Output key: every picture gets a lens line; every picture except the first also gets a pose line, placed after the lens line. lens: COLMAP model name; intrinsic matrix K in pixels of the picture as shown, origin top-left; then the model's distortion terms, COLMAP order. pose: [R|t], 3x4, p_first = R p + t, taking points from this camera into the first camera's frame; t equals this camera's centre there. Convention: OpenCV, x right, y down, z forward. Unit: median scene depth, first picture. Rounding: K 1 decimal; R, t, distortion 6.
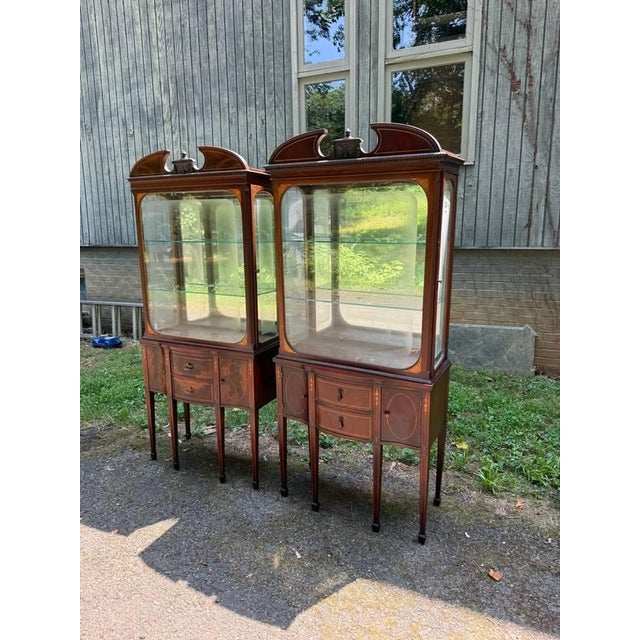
lens RADIAL K [[463.5, 0, 319.2], [0, 463.5, 319.1], [0, 0, 1]] dist [0.017063, -0.026027]
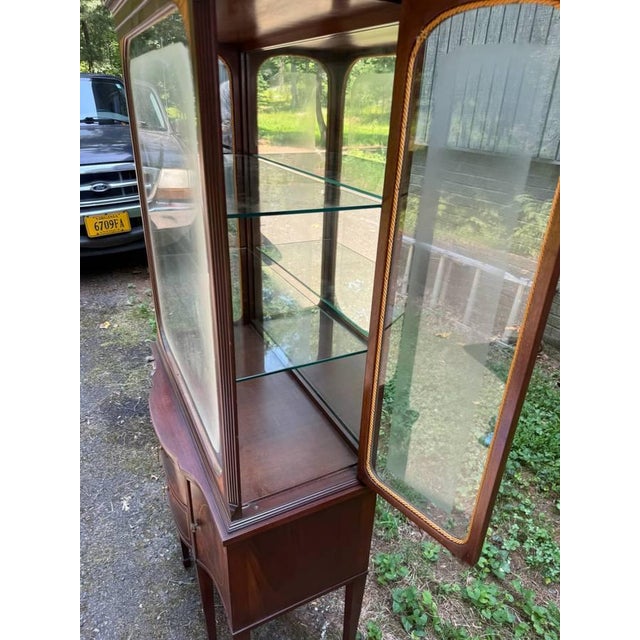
lens RADIAL K [[456.1, 0, 321.2], [0, 456.1, 317.9], [0, 0, 1]] dist [-0.003543, -0.001210]
pose [[0.805484, 0.288905, -0.517426, 0.037283], [-0.154507, 0.945301, 0.287286, -0.158039], [0.572121, -0.151458, 0.806063, 0.644180]]
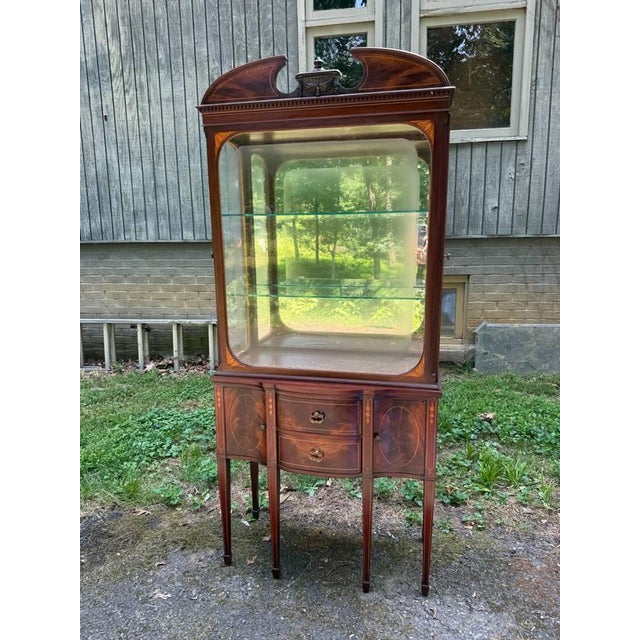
lens RADIAL K [[463.5, 0, 319.8], [0, 463.5, 318.9], [0, 0, 1]] dist [0.017063, -0.026027]
pose [[0.971189, -0.049521, 0.233107, -0.360325], [0.051657, 0.998660, -0.003063, -0.022356], [-0.232643, 0.015016, 0.972446, 0.347723]]
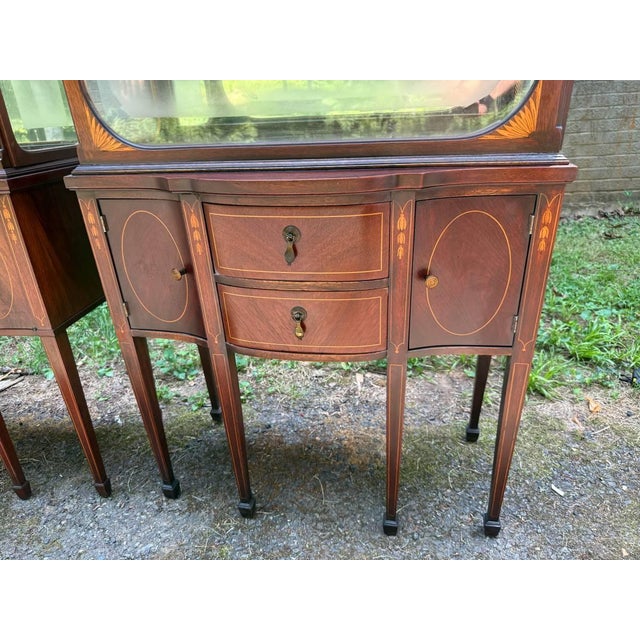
lens RADIAL K [[463.5, 0, 320.8], [0, 463.5, 326.0], [0, 0, 1]] dist [0.017063, -0.026027]
pose [[0.947437, -0.176988, 0.266532, -0.024574], [0.110656, 0.962915, 0.246068, 0.100384], [-0.300199, -0.203640, 0.931886, 0.475088]]
